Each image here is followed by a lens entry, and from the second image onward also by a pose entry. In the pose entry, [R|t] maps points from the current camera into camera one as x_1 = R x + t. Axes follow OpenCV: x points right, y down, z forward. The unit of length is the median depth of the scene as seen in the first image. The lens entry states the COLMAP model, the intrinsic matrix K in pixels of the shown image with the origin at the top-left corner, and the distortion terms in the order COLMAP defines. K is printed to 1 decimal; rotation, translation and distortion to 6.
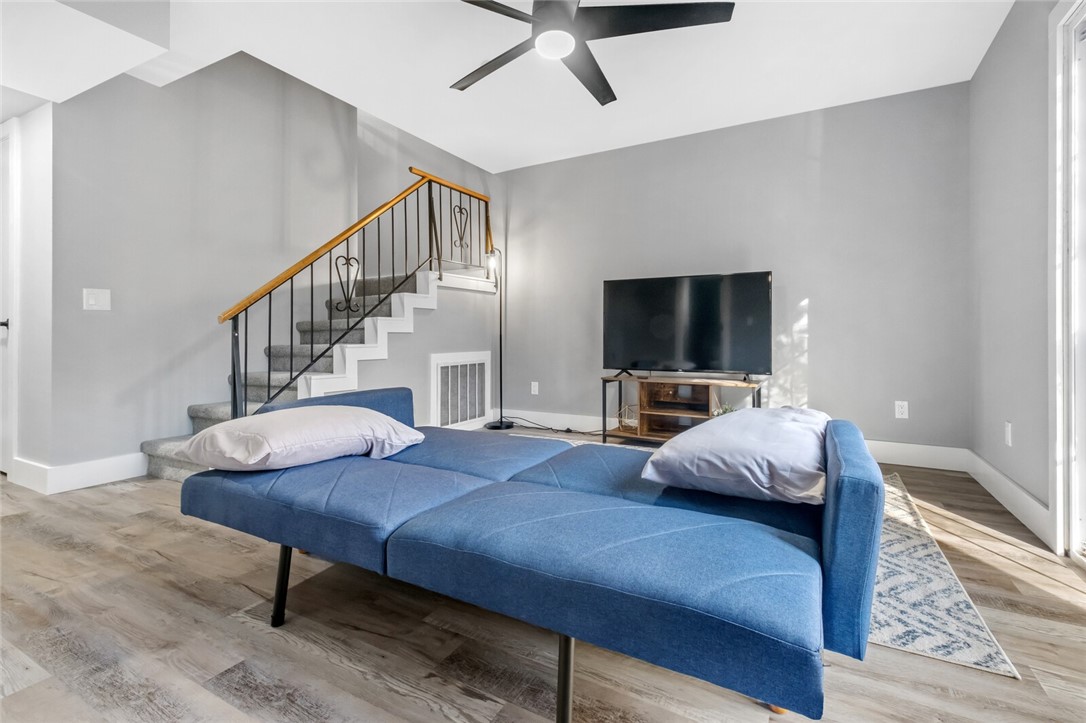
lens RADIAL K [[500.3, 0, 544.5], [0, 500.3, 337.4], [0, 0, 1]] dist [0.004923, -0.002333]
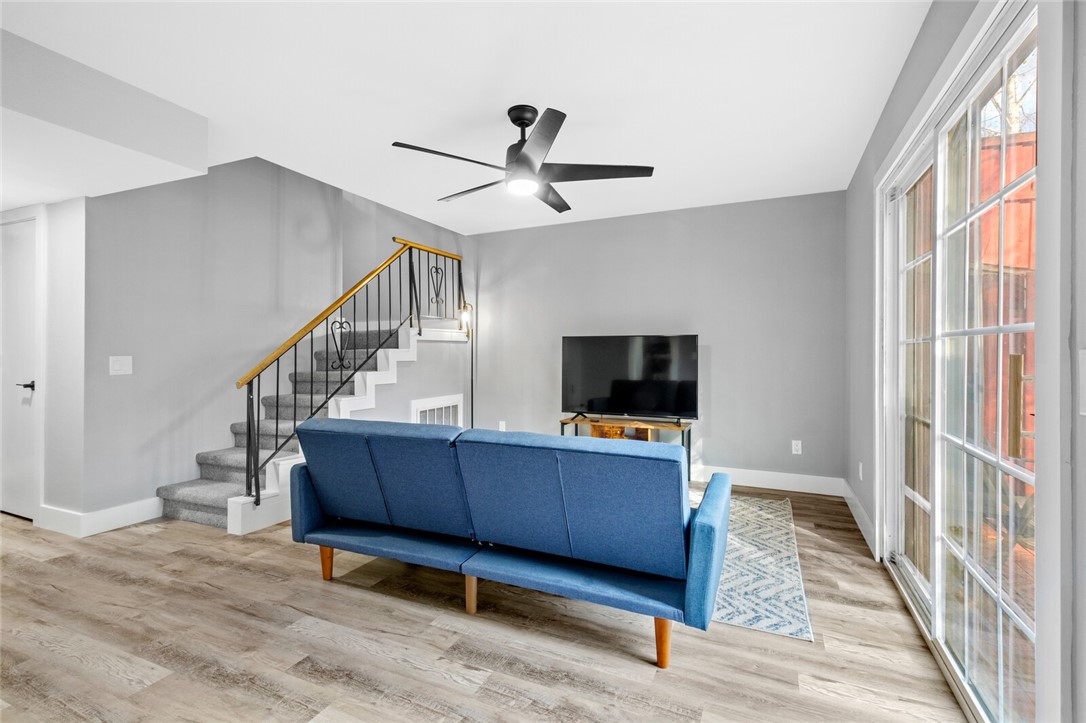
lens RADIAL K [[500.3, 0, 551.2], [0, 500.3, 352.1], [0, 0, 1]] dist [0.004923, -0.002333]
pose [[0.996210, 0.001752, 0.086962, -0.012854], [-0.001466, 0.999993, -0.003351, -0.101226], [-0.086967, 0.003211, 0.996206, -0.223669]]
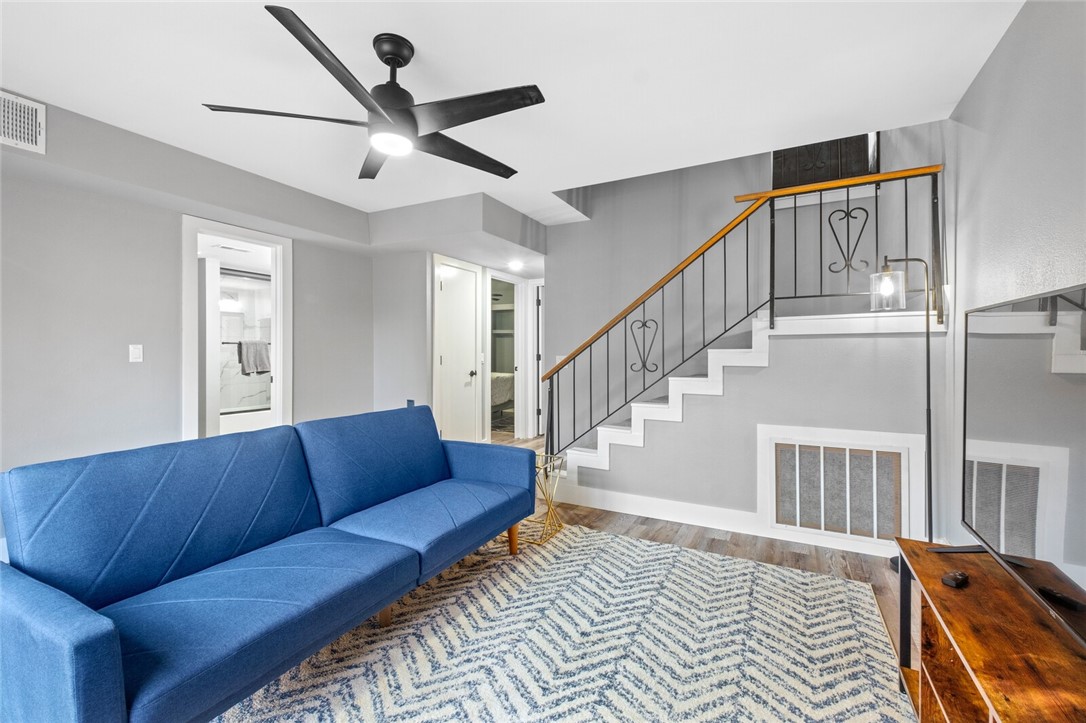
lens RADIAL K [[468.7, 0, 547.2], [0, 468.7, 350.9], [0, 0, 1]] dist [0.014271, -0.002152]
pose [[0.025606, 0.004130, -0.999664, 0.685066], [-0.000264, 0.999991, 0.004125, -0.115694], [0.999672, 0.000159, 0.025607, 0.899557]]
